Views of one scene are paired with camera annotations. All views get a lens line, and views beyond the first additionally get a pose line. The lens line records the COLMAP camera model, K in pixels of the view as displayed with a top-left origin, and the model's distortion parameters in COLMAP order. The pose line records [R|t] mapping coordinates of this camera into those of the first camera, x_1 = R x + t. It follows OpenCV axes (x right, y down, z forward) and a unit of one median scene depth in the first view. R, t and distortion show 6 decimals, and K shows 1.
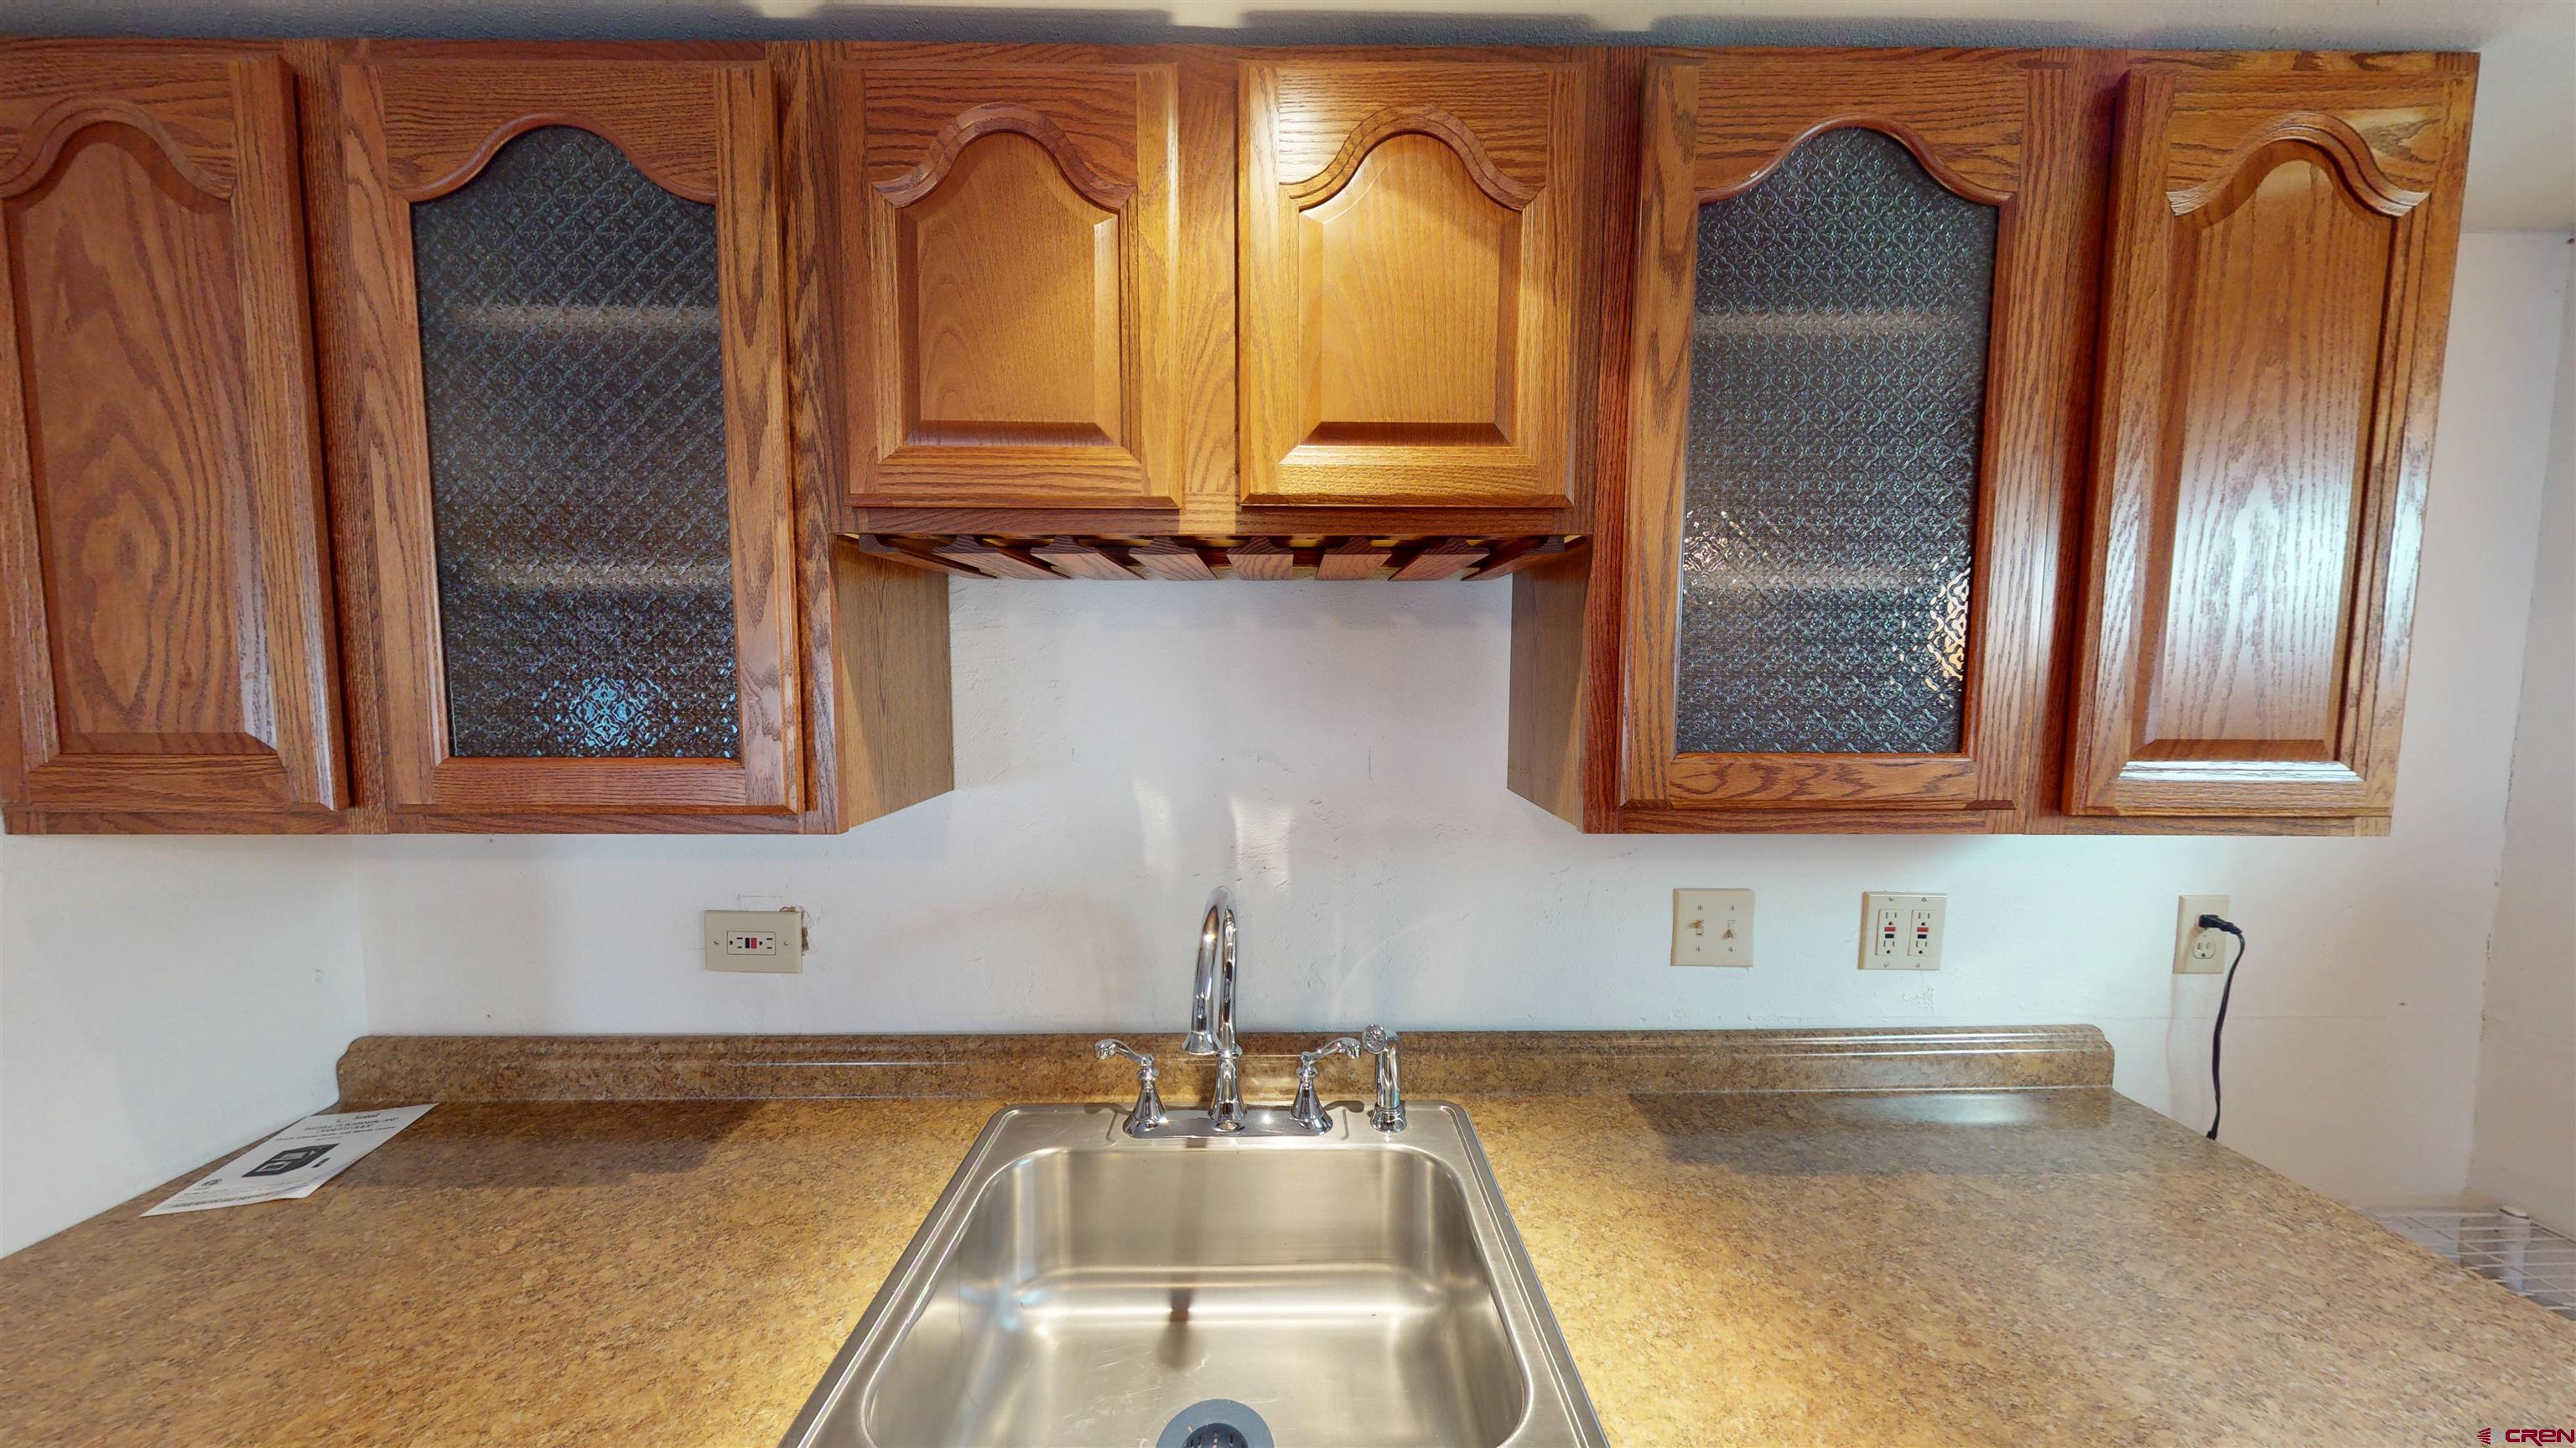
lens RADIAL K [[946.7, 0, 1285.5], [0, 946.7, 728.2], [0, 0, 1]] dist [0.000239, 0.000087]
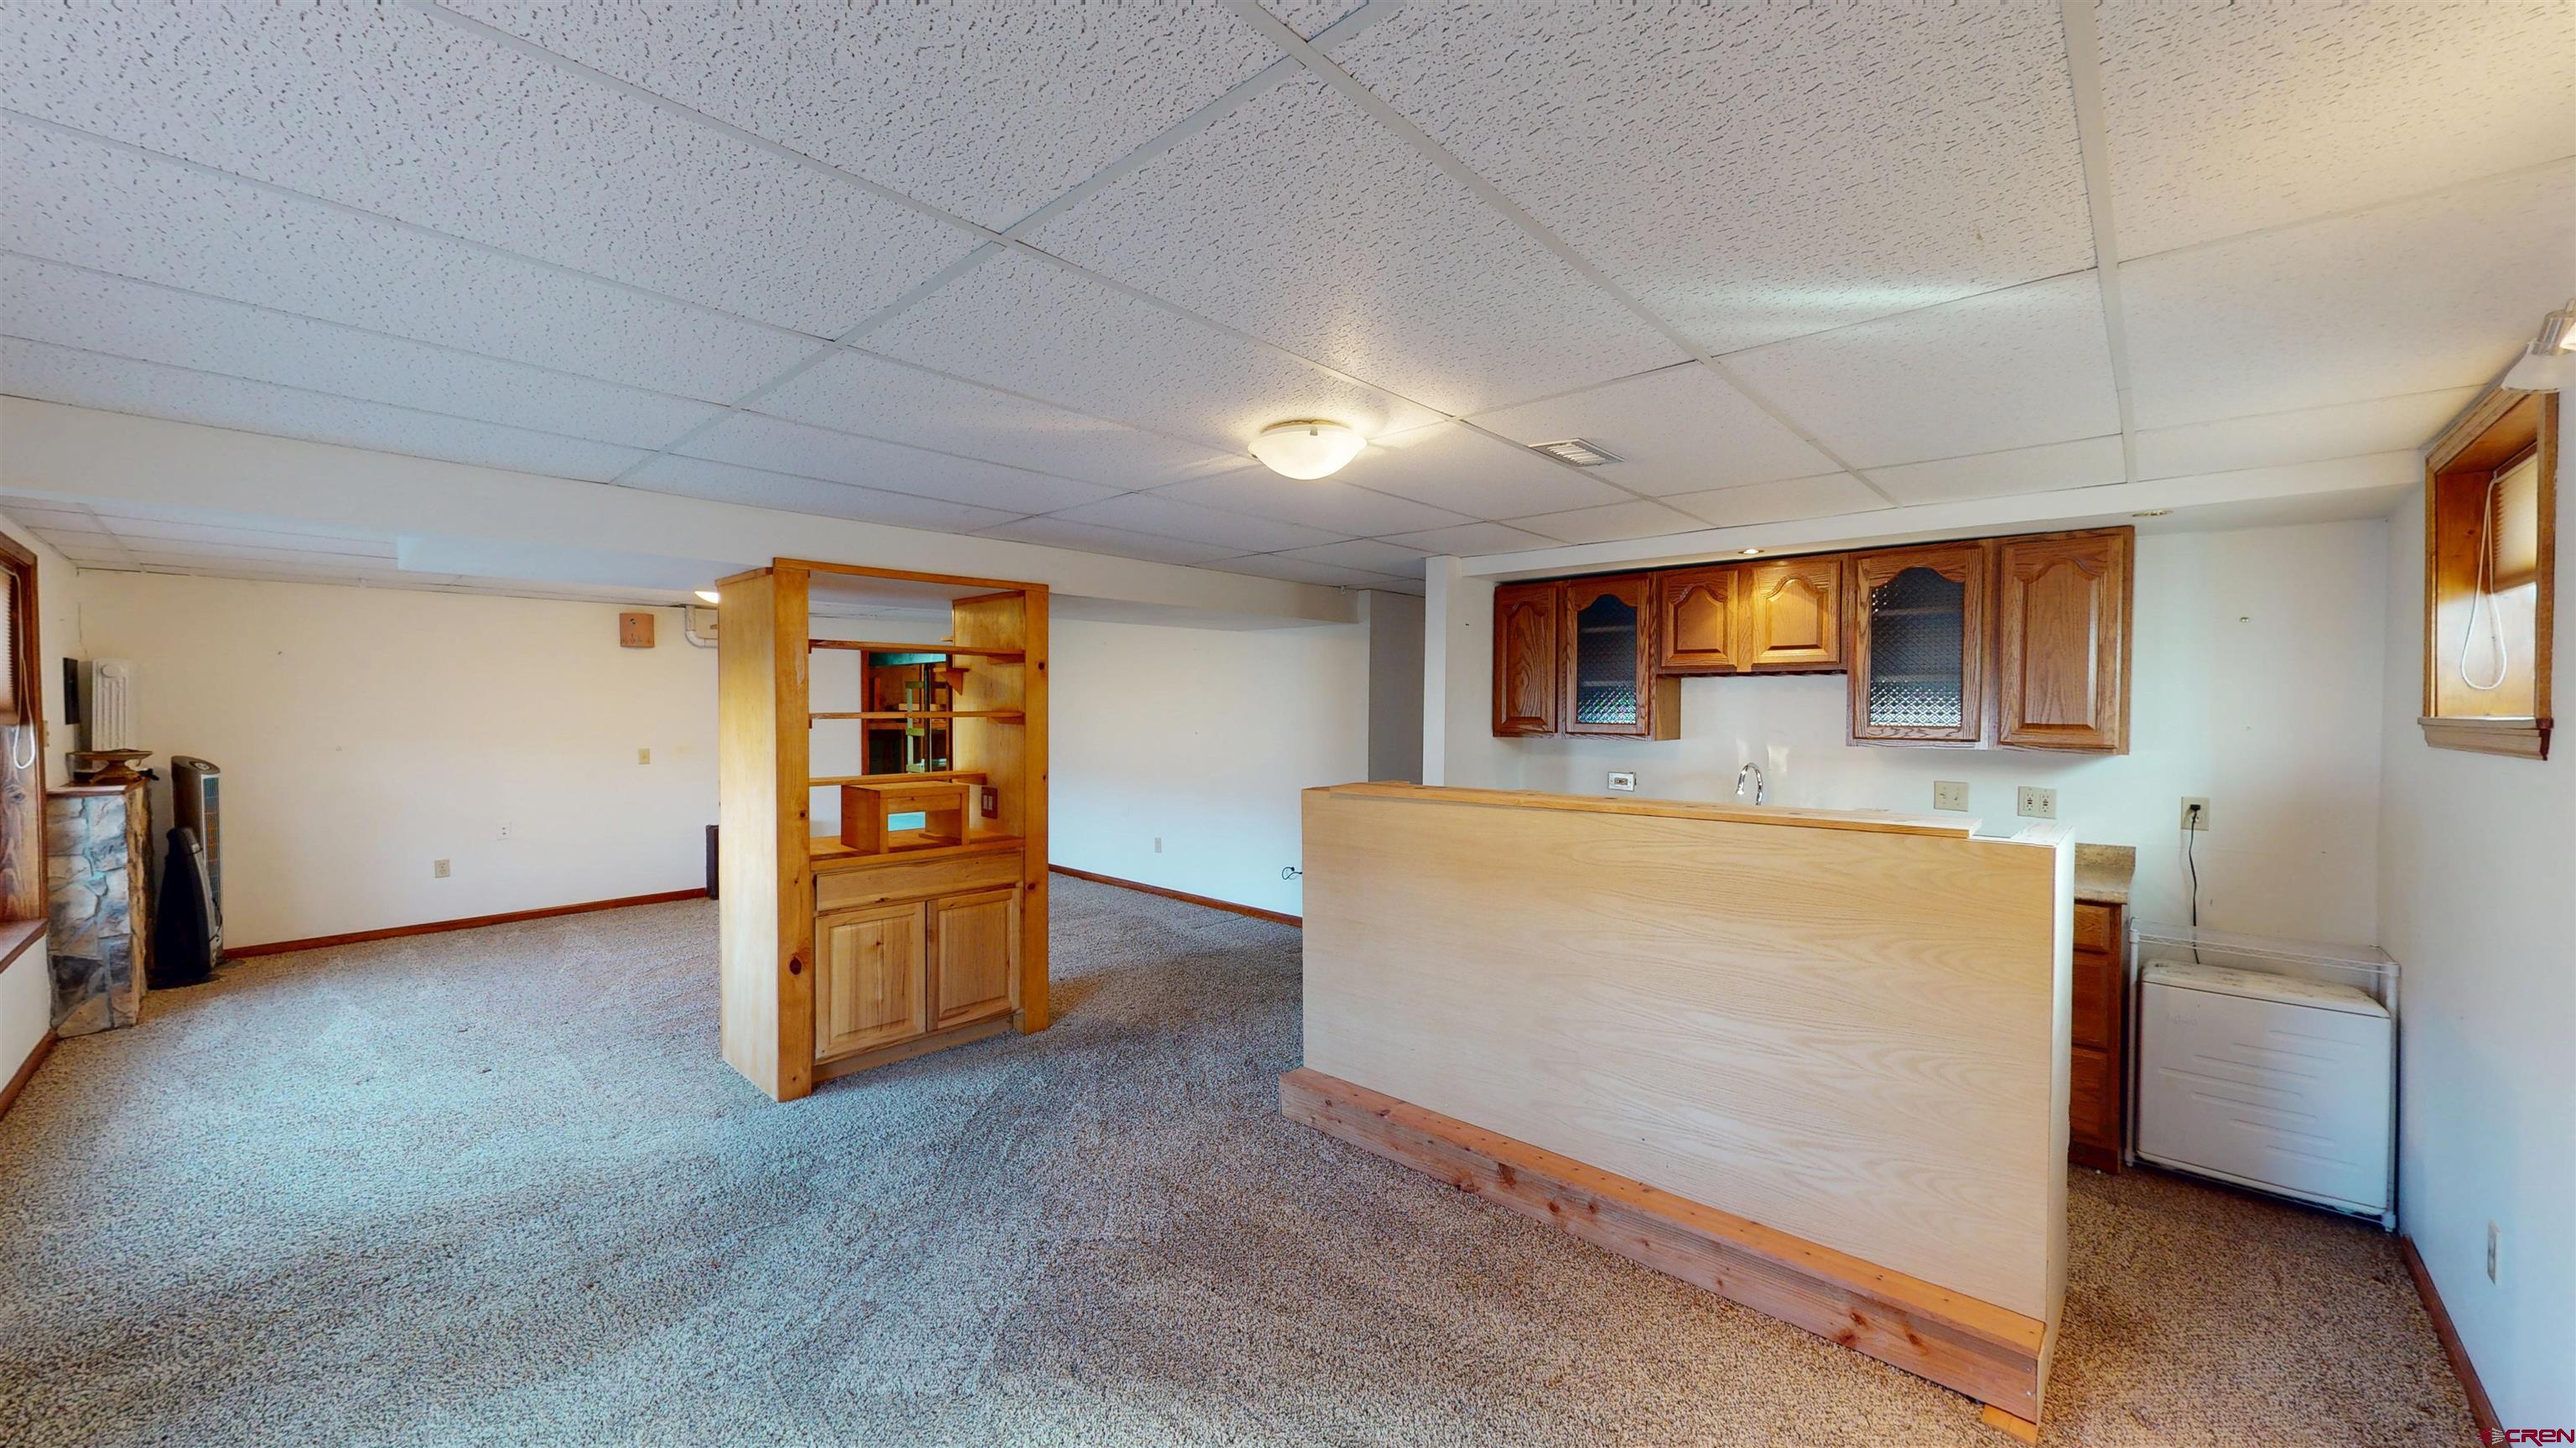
lens RADIAL K [[946.7, 0, 1285.5], [0, 946.7, 728.2], [0, 0, 1]] dist [0.000239, 0.000087]
pose [[0.731494, 0.015899, -0.681662, 1.371949], [-0.059908, 0.997361, -0.041025, 0.361284], [0.679211, 0.070846, 0.730516, -3.648822]]
